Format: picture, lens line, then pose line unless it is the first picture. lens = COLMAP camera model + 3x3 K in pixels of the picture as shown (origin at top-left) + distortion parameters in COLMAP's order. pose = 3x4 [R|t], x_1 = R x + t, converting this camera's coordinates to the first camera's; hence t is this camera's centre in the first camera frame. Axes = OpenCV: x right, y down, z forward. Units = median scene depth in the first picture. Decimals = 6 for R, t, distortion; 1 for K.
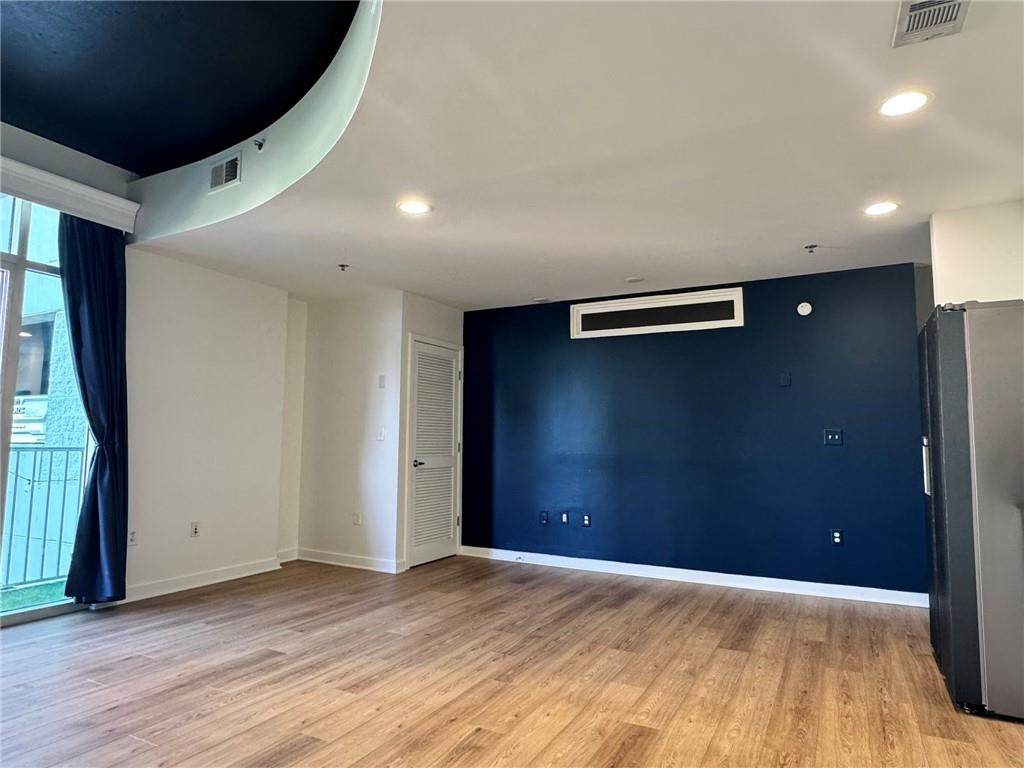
lens RADIAL K [[618.0, 0, 507.5], [0, 618.0, 380.9], [0, 0, 1]] dist [-0.002257, -0.002433]
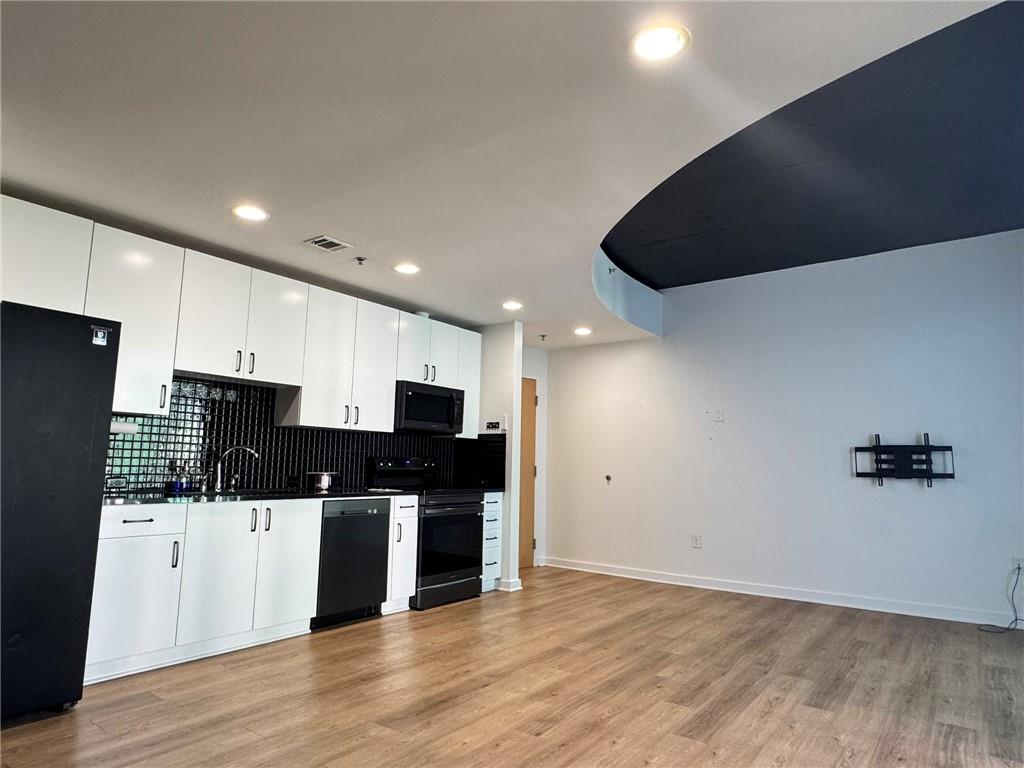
lens RADIAL K [[618.0, 0, 507.5], [0, 618.0, 380.9], [0, 0, 1]] dist [-0.002257, -0.002433]
pose [[-0.988974, -0.008617, 0.147839, -0.126080], [-0.043518, 0.971138, -0.234514, 0.193079], [-0.141551, -0.238361, -0.960805, 1.861943]]
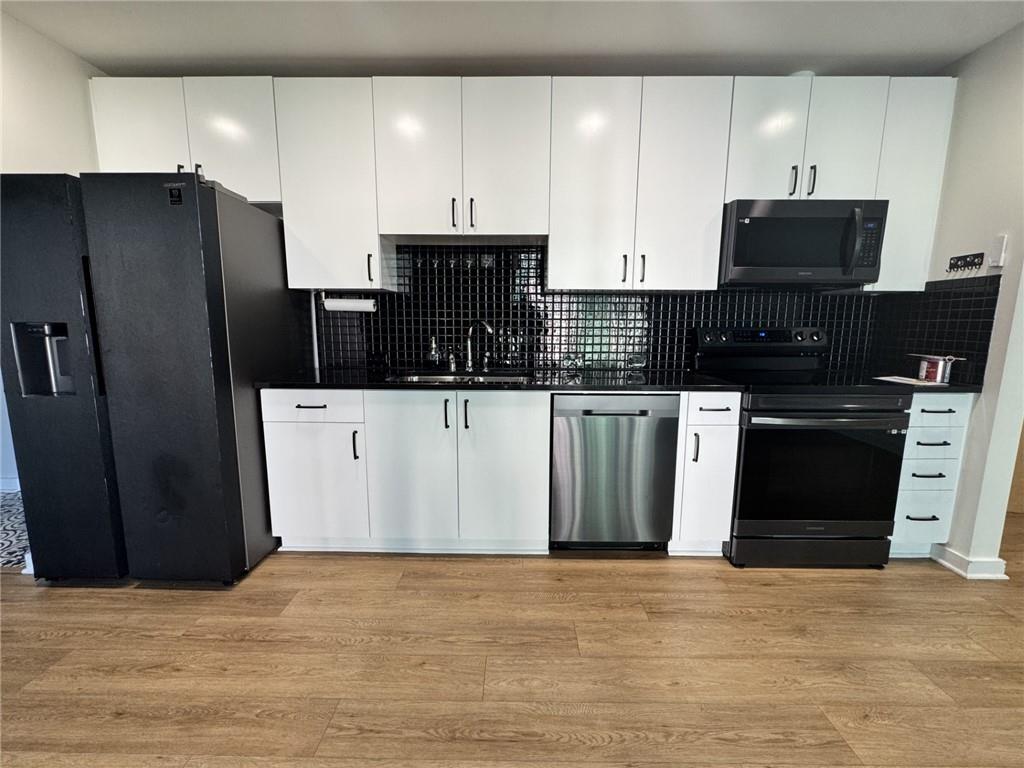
lens RADIAL K [[408.7, 0, 512.0], [0, 408.7, 384.0], [0, 0, 1]] dist [-0.002174, -0.000543]
pose [[-0.464523, -0.139278, 0.874540, -0.048646], [-0.098145, 0.989568, 0.105466, 0.063389], [-0.880105, -0.036841, -0.473347, 0.842329]]
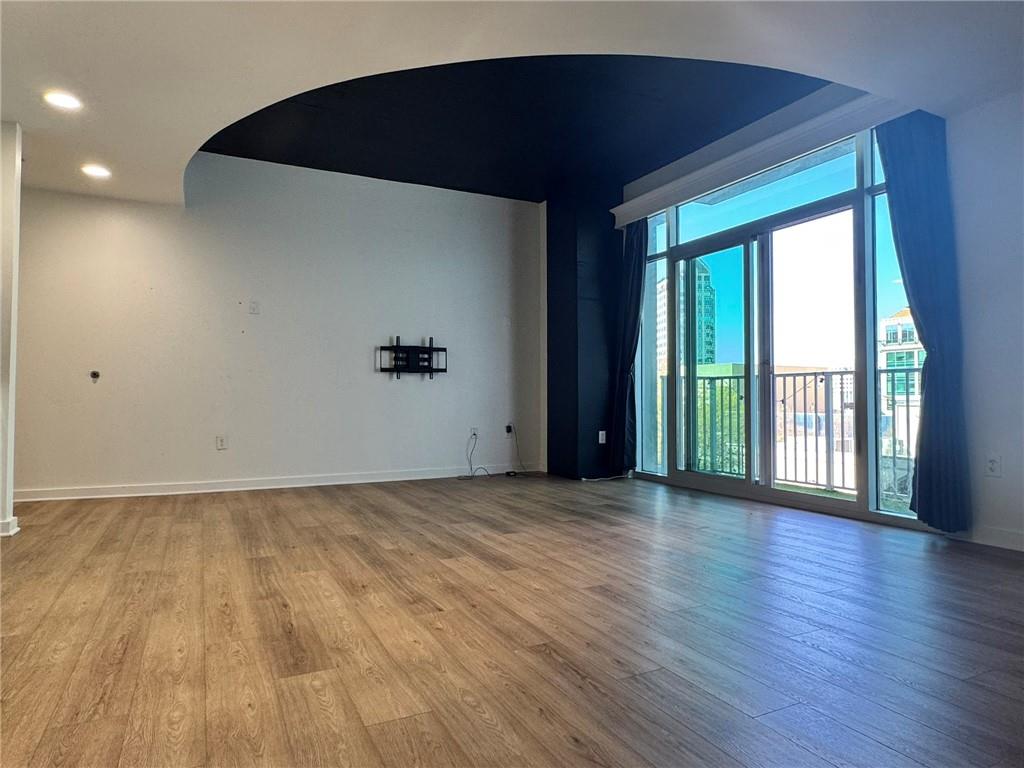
lens RADIAL K [[618.0, 0, 507.5], [0, 618.0, 380.9], [0, 0, 1]] dist [-0.002257, -0.002433]
pose [[-0.576414, -0.031995, -0.816531, 0.607122], [0.076918, 0.992672, -0.093196, 0.258955], [0.813529, -0.116525, -0.569730, 1.450580]]
